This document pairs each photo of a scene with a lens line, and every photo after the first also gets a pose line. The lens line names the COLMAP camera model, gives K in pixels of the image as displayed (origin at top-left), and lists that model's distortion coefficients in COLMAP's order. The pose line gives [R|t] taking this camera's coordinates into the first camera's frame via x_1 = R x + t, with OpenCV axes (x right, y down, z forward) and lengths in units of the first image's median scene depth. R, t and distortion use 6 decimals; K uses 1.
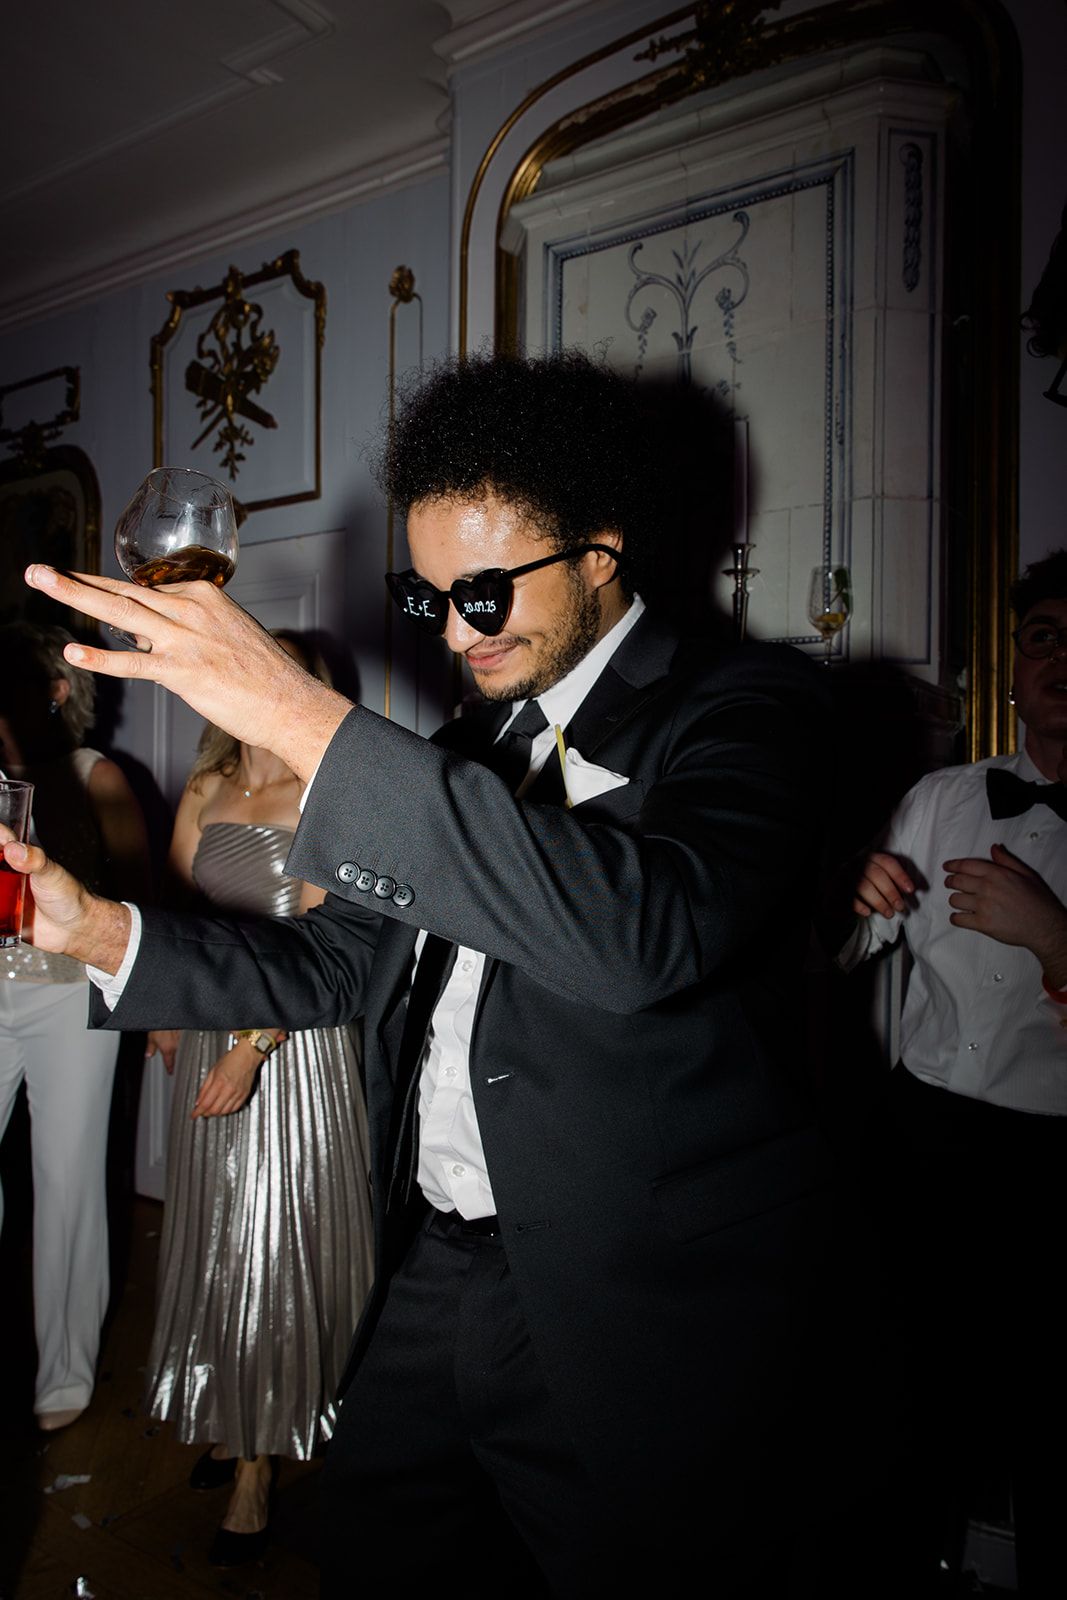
lens RADIAL K [[1218.6, 0, 533.5], [0, 1218.6, 800.0], [0, 0, 1]] dist [-0.004374, 0.000280]
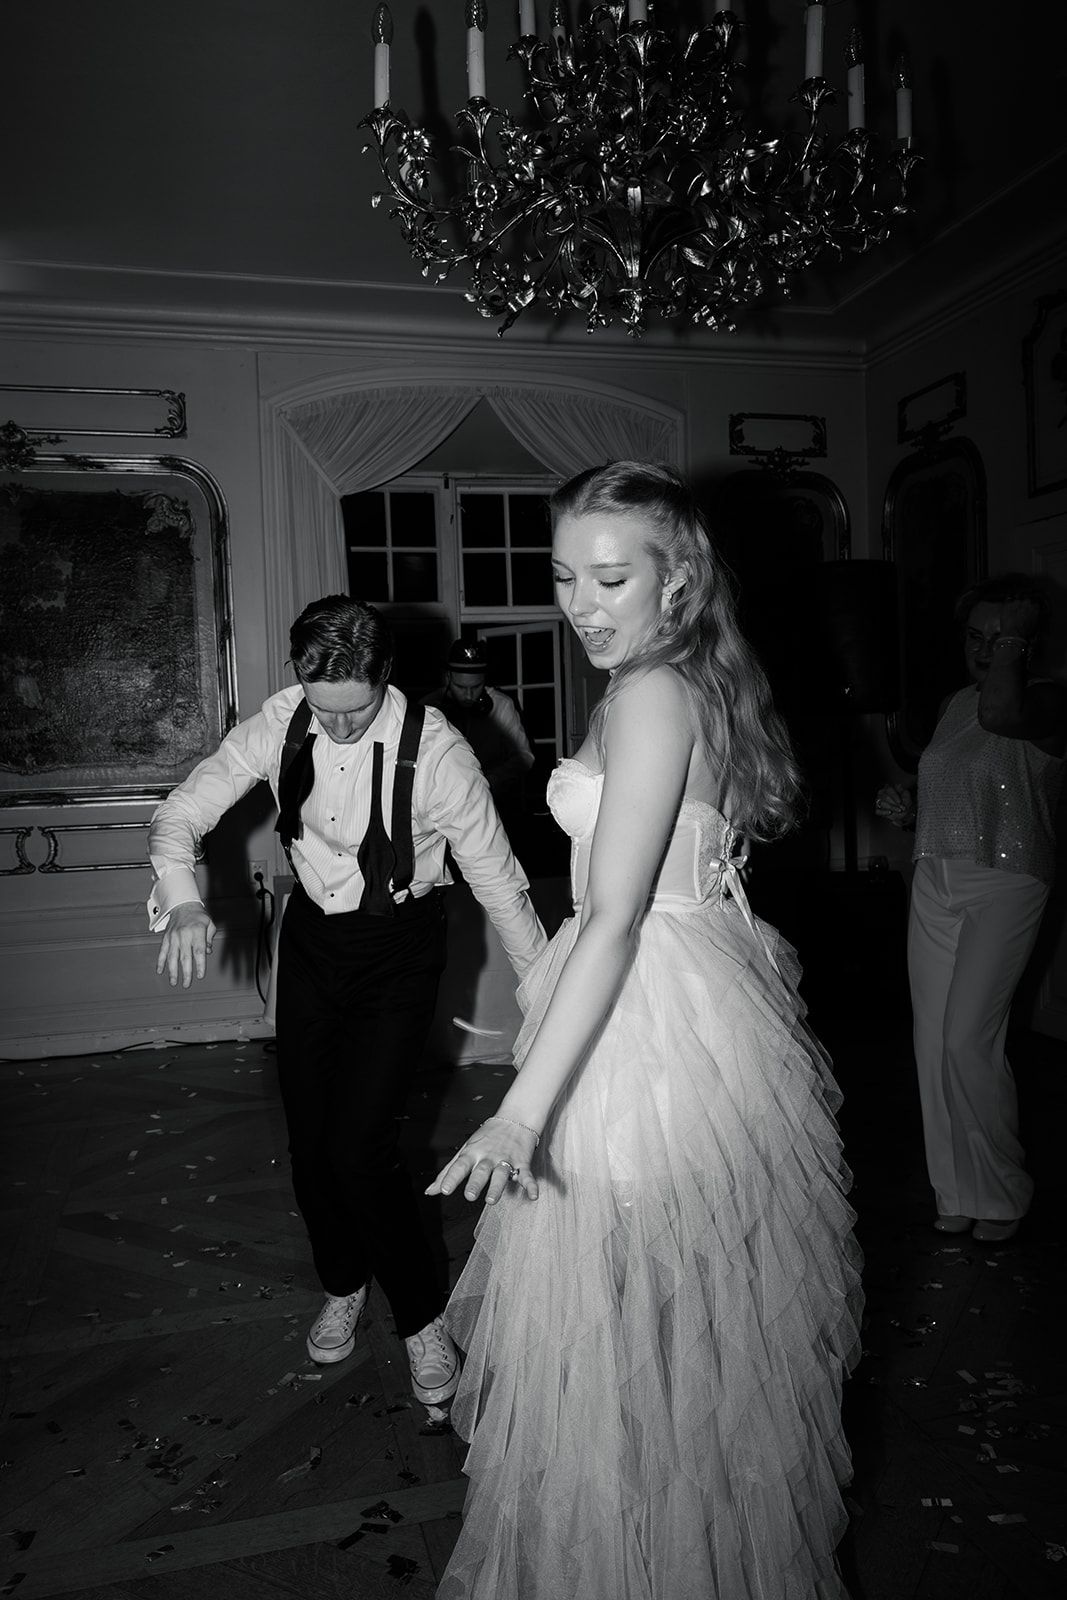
lens RADIAL K [[1239.9, 0, 528.8], [0, 1239.9, 802.1], [0, 0, 1]] dist [-0.000718, 0.005991]
pose [[0.760226, -0.004540, -0.649642, 0.124396], [0.049915, 0.997428, 0.051441, -0.005288], [0.647738, -0.071533, 0.758498, -0.321117]]
